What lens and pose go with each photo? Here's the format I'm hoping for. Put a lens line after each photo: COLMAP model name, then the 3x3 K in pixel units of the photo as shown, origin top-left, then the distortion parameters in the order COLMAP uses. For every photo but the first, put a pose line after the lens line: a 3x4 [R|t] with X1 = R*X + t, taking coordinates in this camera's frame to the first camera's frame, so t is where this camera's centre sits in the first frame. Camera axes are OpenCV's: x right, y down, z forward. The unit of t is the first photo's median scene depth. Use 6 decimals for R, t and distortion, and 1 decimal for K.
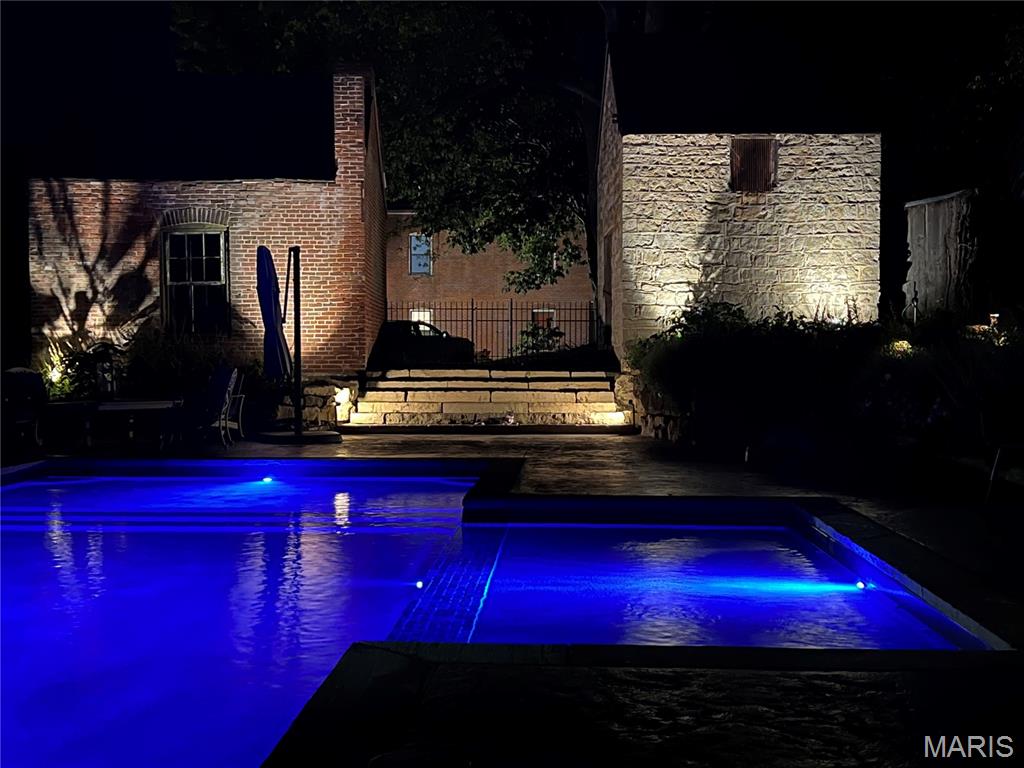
lens RADIAL K [[1270.7, 0, 510.8], [0, 1270.7, 391.3], [0, 0, 1]] dist [0.142638, 0.000000]
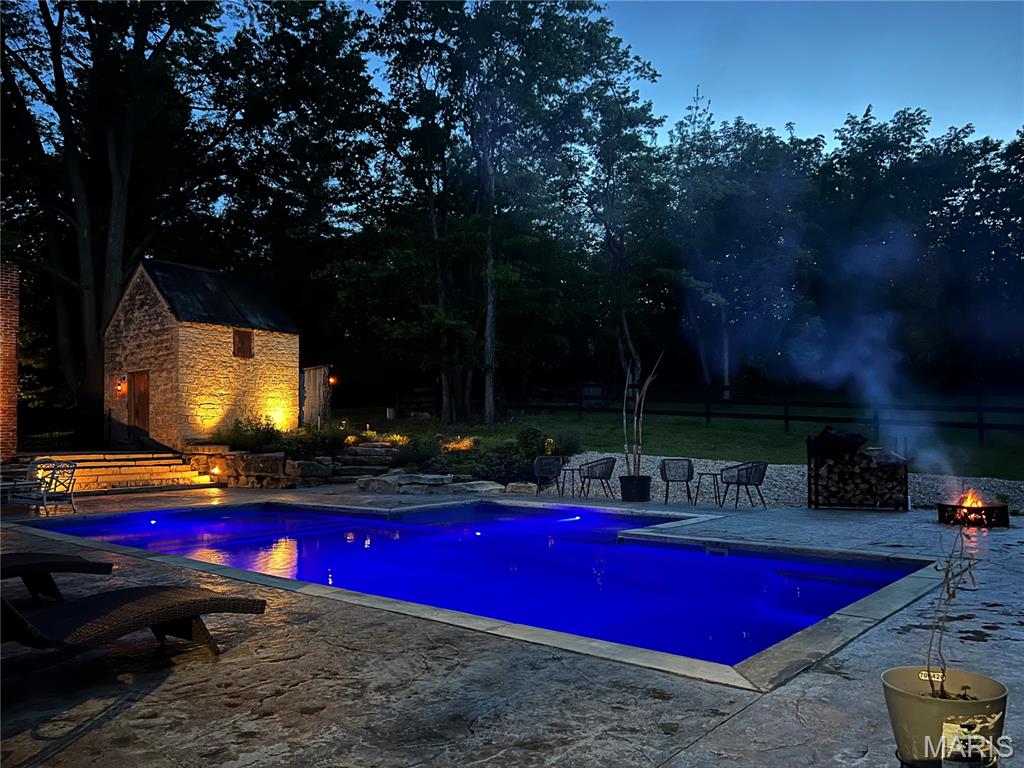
lens RADIAL K [[785.1, 0, 514.8], [0, 785.1, 392.6], [0, 0, 1]] dist [0.059527, -0.004153]
pose [[0.628474, 0.036727, 0.776963, -0.480905], [0.024528, 0.997452, -0.066990, -0.014582], [-0.777444, 0.061158, 0.625972, -0.054128]]
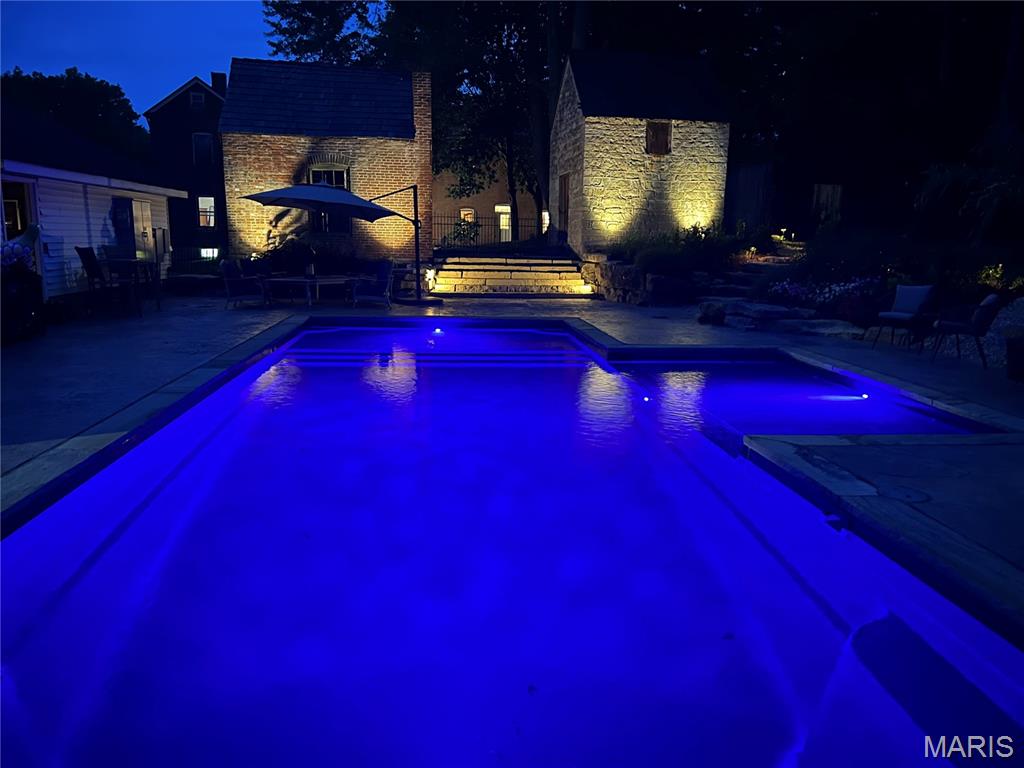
lens RADIAL K [[785.1, 0, 509.9], [0, 785.1, 375.2], [0, 0, 1]] dist [0.059527, -0.004153]
pose [[0.989326, -0.006521, 0.145576, -0.163638], [-0.015991, 0.988107, 0.152936, -0.023278], [-0.144842, -0.153632, 0.977455, -0.046160]]
